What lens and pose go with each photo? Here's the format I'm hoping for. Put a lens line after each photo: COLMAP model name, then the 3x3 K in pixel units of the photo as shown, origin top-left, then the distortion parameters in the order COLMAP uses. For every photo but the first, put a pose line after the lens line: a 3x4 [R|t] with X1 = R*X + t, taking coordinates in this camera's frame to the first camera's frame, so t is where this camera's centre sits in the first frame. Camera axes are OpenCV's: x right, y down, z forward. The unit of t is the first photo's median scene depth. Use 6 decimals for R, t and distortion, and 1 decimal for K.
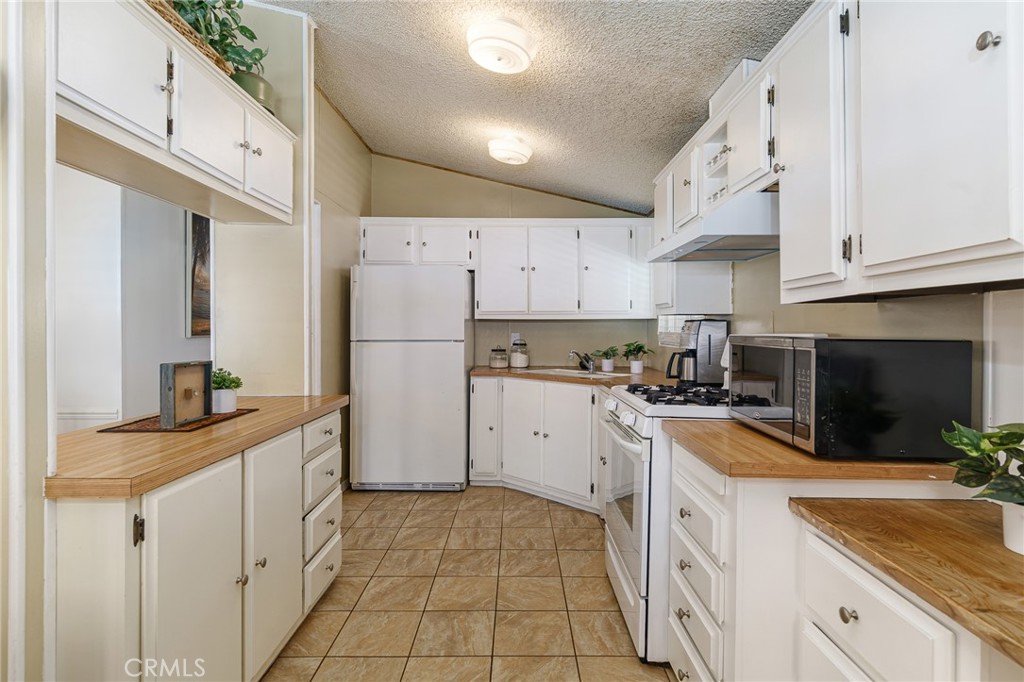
lens RADIAL K [[502.8, 0, 522.5], [0, 502.8, 349.2], [0, 0, 1]] dist [-0.008334, 0.000754]
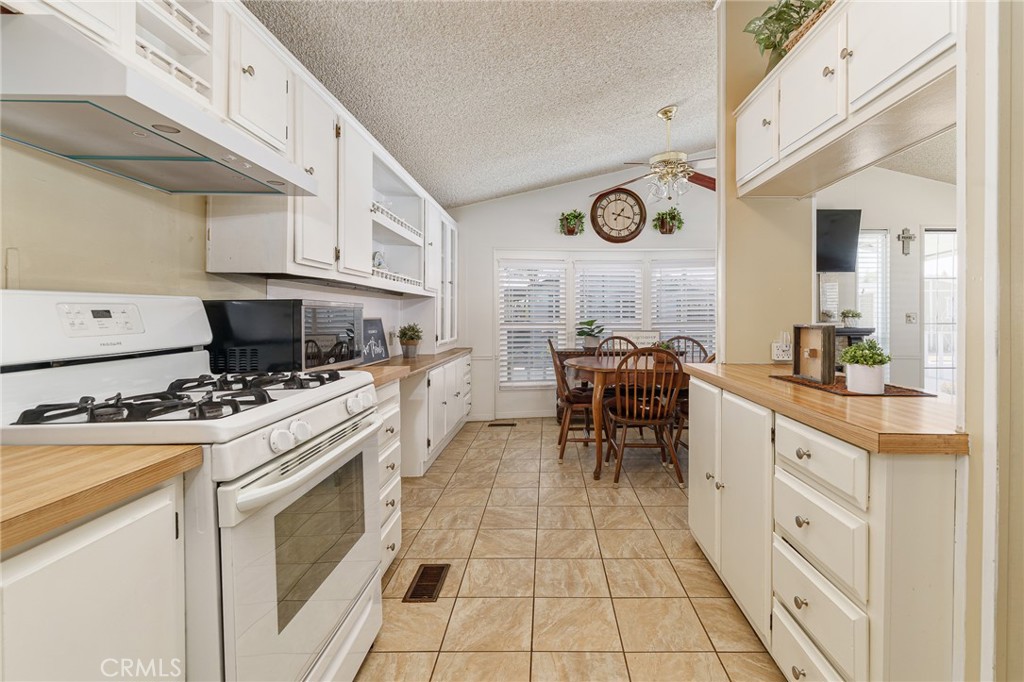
lens RADIAL K [[473.3, 0, 546.4], [0, 473.3, 310.2], [0, 0, 1]] dist [-0.005608, 0.003933]
pose [[-0.999932, 0.002288, 0.011409, -0.068944], [0.002611, 0.999595, 0.028344, -0.020248], [-0.011340, 0.028372, -0.999533, 1.292642]]
